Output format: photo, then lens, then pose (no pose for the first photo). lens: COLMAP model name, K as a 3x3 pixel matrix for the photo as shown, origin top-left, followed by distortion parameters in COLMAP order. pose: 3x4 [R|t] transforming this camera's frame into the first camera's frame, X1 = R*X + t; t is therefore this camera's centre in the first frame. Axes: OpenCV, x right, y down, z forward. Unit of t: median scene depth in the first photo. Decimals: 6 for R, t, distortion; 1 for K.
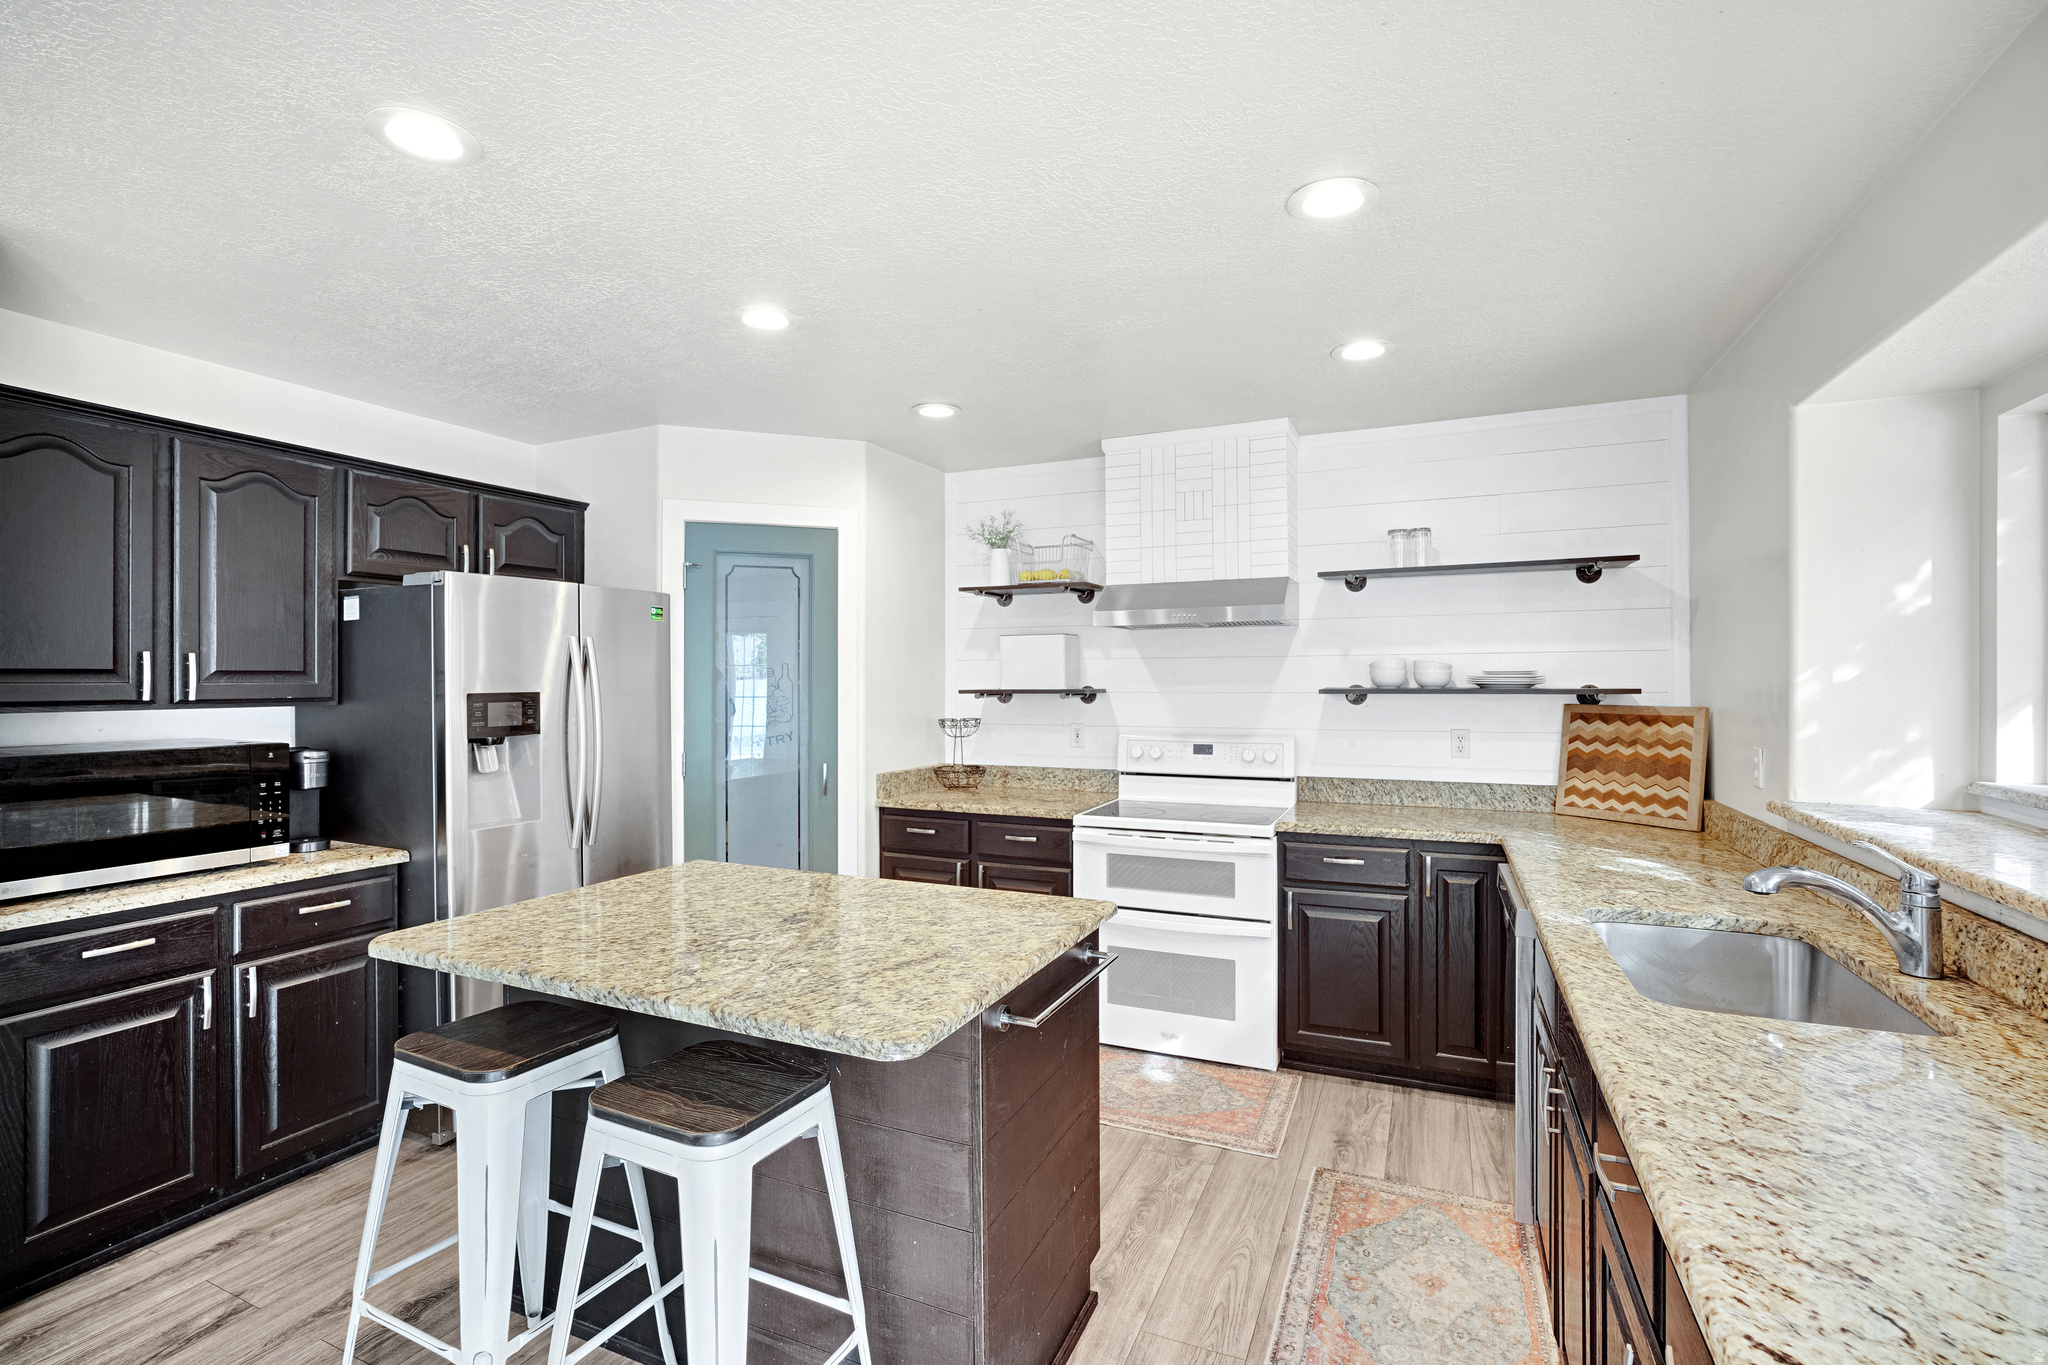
lens RADIAL K [[929.0, 0, 1016.9], [0, 929.0, 683.3], [0, 0, 1]] dist [-0.044379, 0.021576]
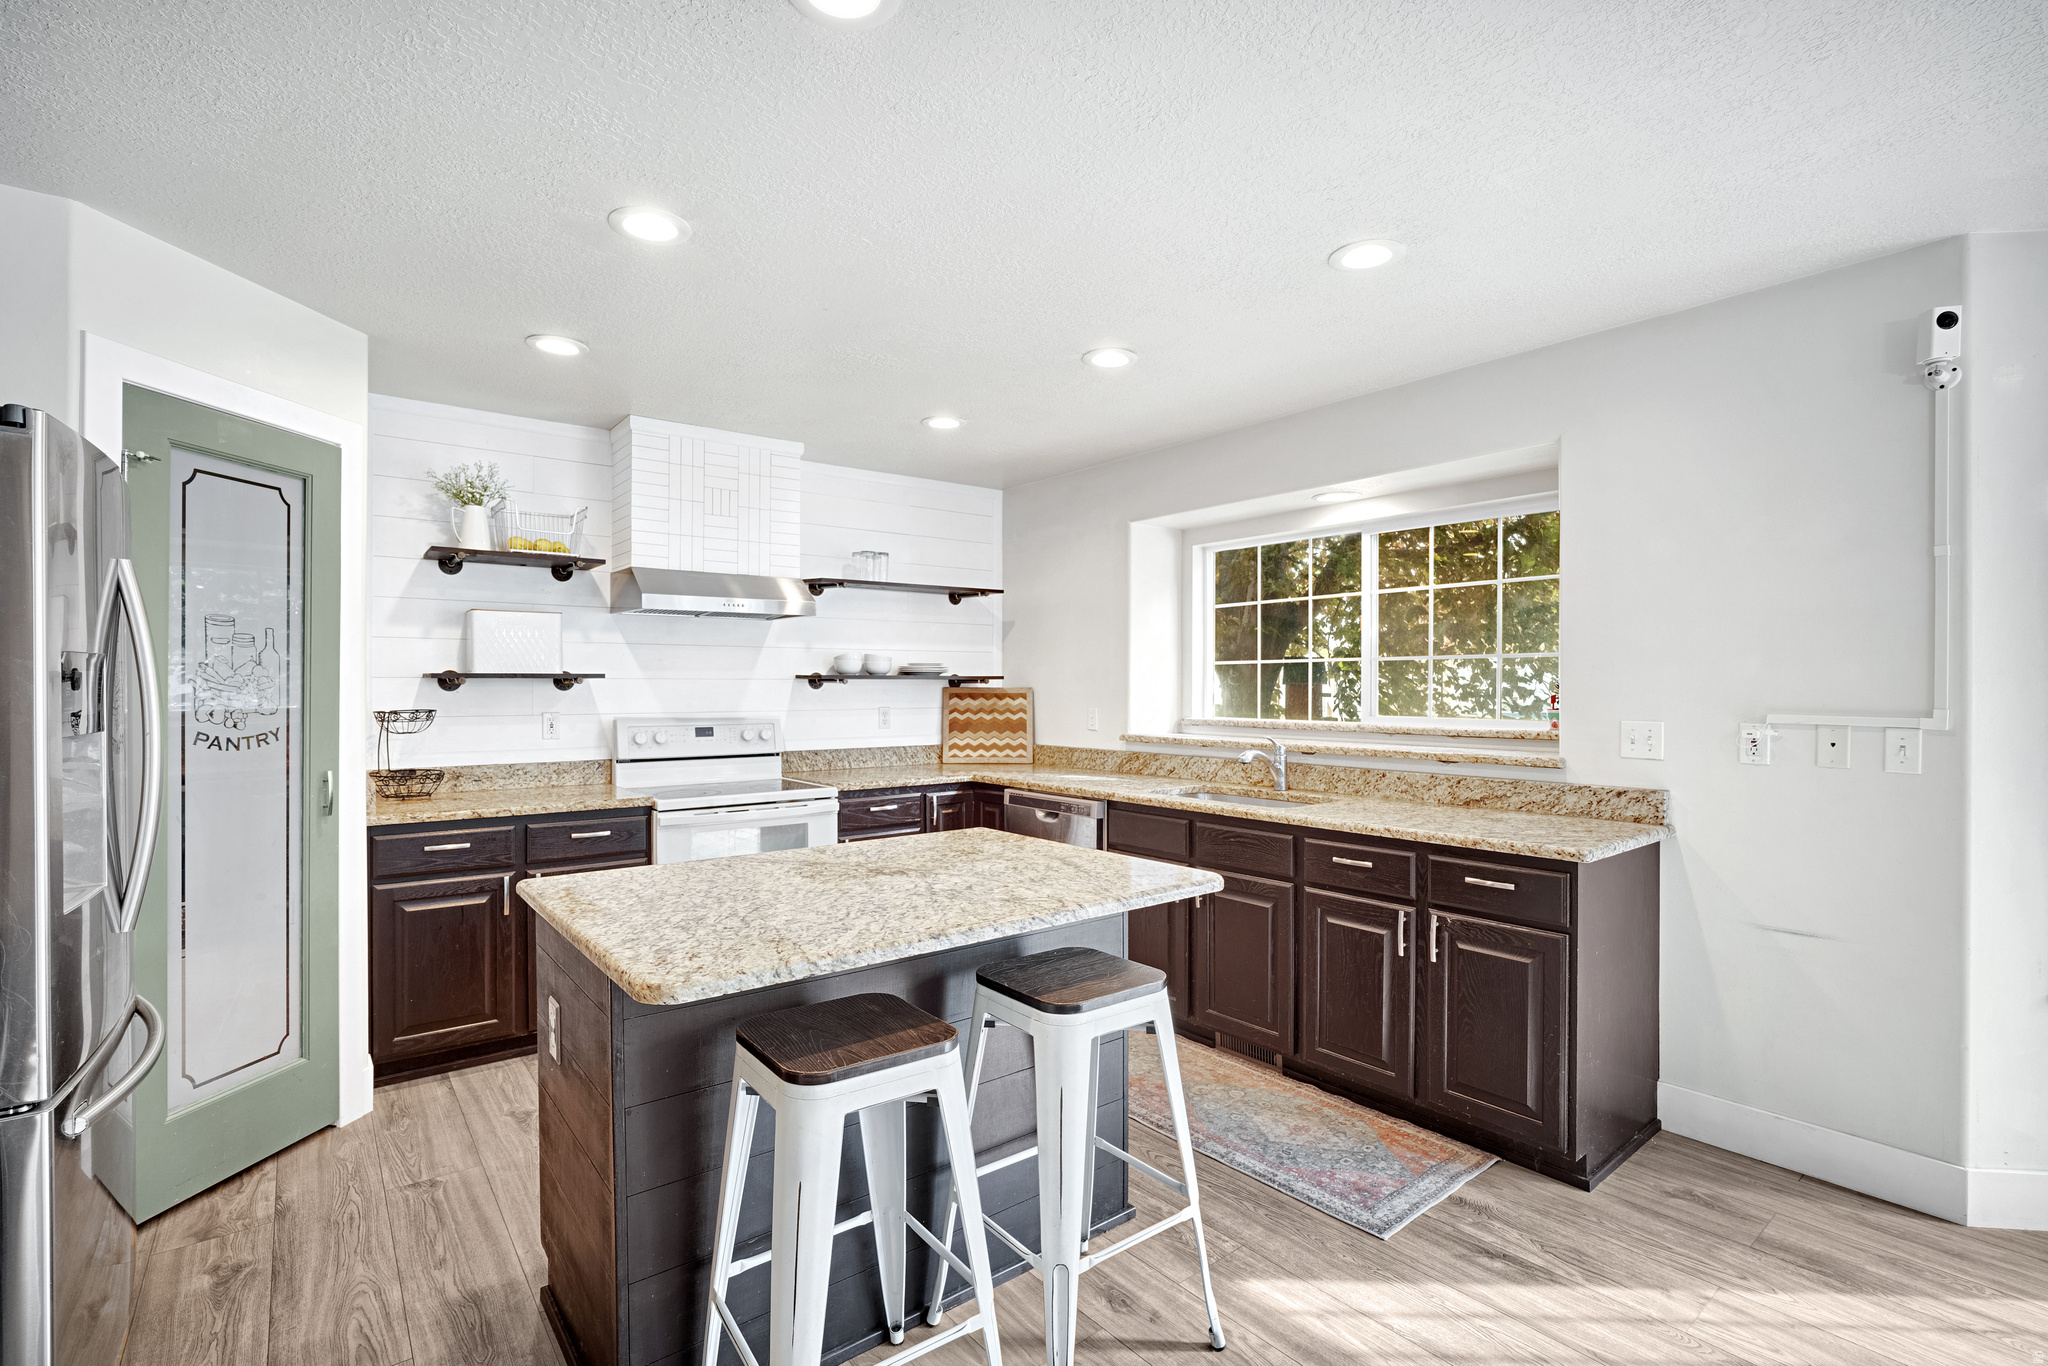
lens RADIAL K [[929.0, 0, 1016.9], [0, 929.0, 683.8], [0, 0, 1]] dist [-0.044379, 0.021576]
pose [[0.462932, 0.005556, 0.886376, -0.621257], [0.001854, 0.999972, -0.007236, 0.027122], [-0.886392, 0.004993, 0.462909, 0.215352]]
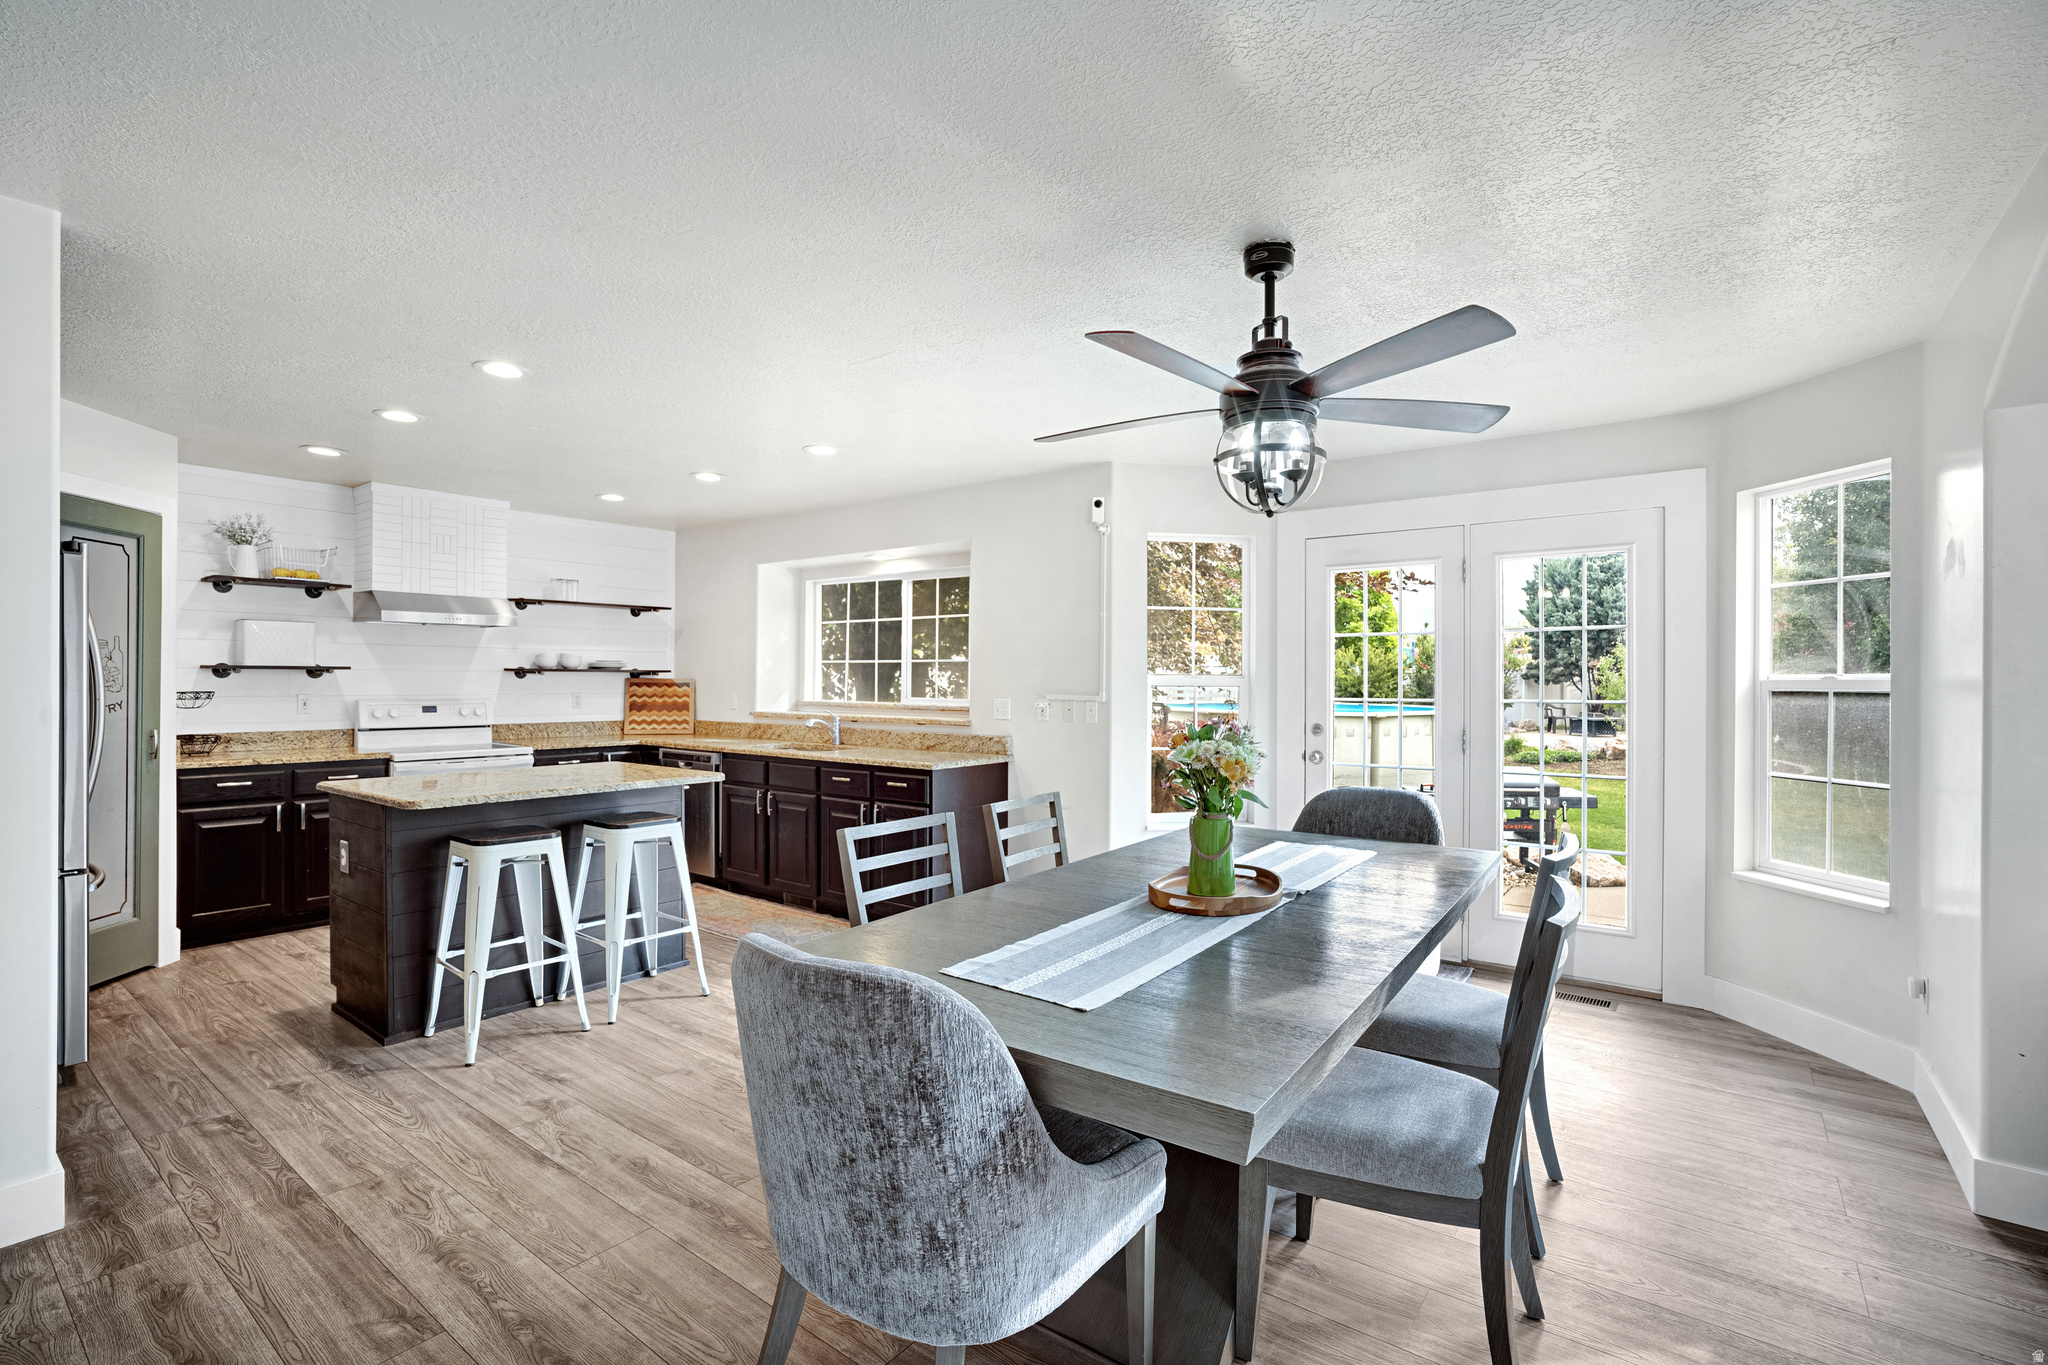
lens RADIAL K [[929.0, 0, 1016.9], [0, 929.0, 683.3], [0, 0, 1]] dist [-0.044379, 0.021576]
pose [[0.229050, 0.001698, 0.973413, -1.076986], [-0.003636, 0.999993, -0.000888, 0.031350], [-0.973408, -0.003335, 0.229054, -0.245263]]
